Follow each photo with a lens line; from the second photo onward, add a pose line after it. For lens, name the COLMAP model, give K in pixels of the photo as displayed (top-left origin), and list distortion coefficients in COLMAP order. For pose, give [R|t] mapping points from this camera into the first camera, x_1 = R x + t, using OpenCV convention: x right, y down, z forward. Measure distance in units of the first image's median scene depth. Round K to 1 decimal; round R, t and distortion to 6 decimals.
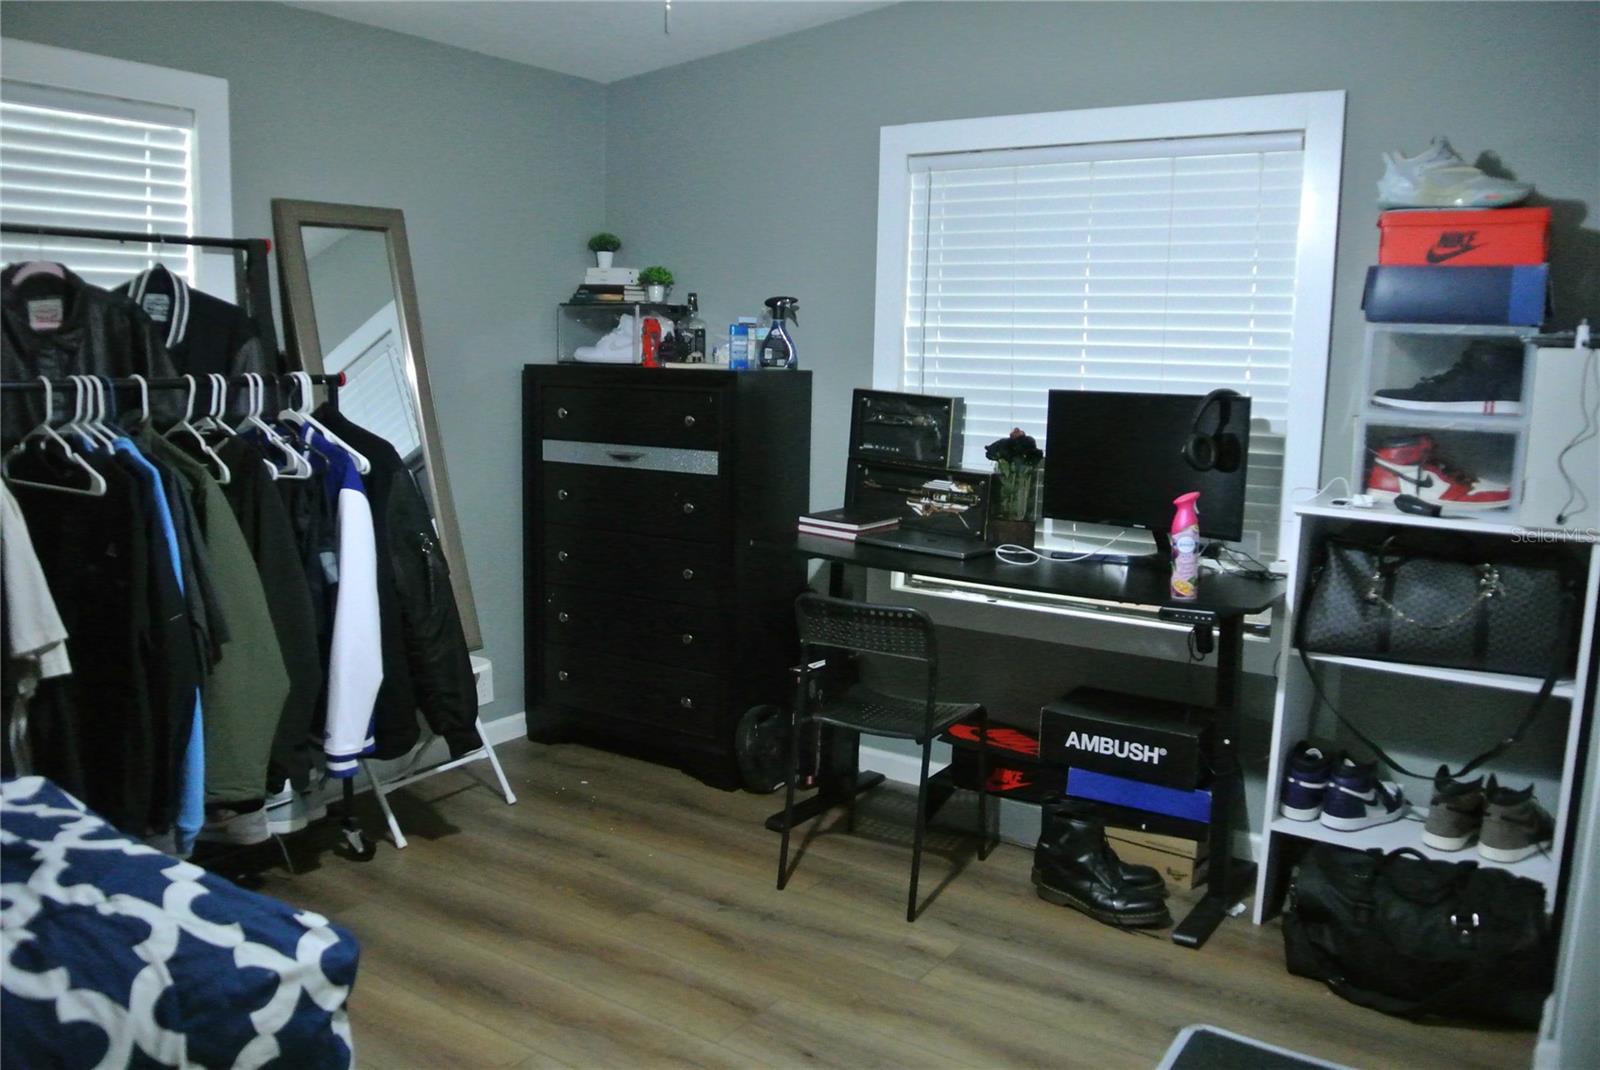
lens RADIAL K [[1257.3, 0, 805.7], [0, 1257.3, 530.2], [0, 0, 1]] dist [-0.088447, 0.035401]
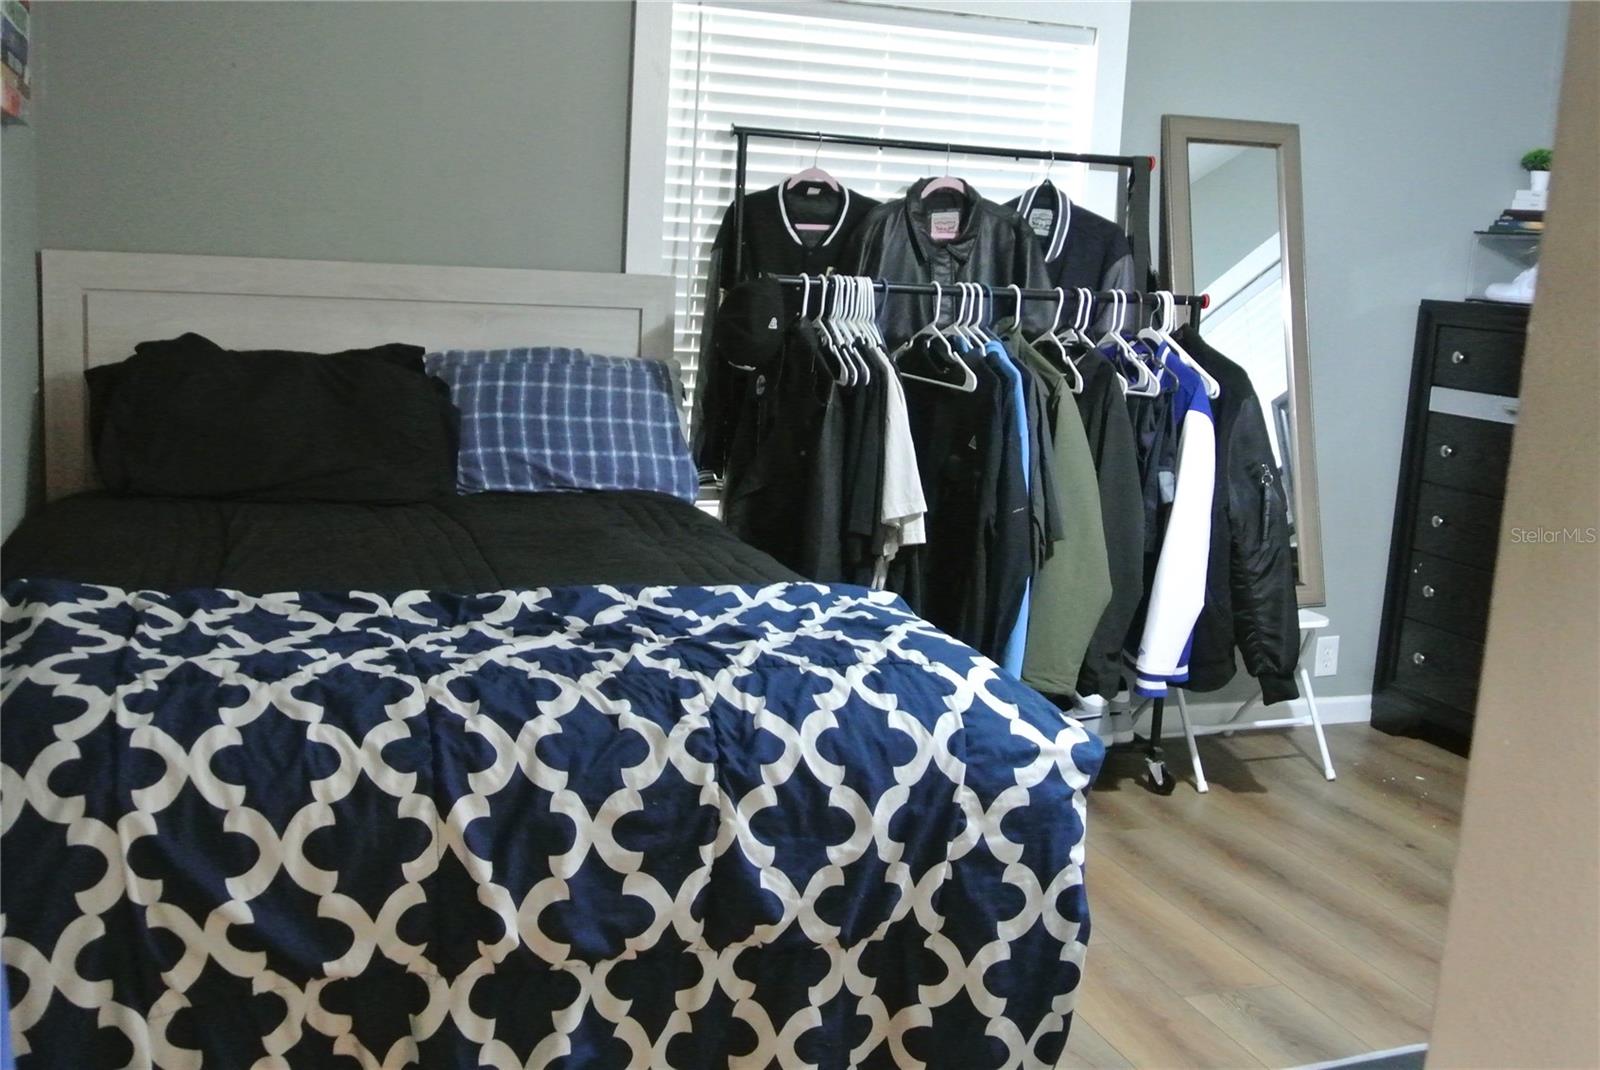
lens RADIAL K [[1670.1, 0, 801.4], [0, 1670.1, 537.5], [0, 0, 1]] dist [-0.037554, 0.000000]
pose [[0.805551, 0.127147, -0.578723, 0.162631], [-0.122765, 0.991326, 0.046915, 0.042953], [0.579669, 0.033254, 0.814173, -0.264451]]
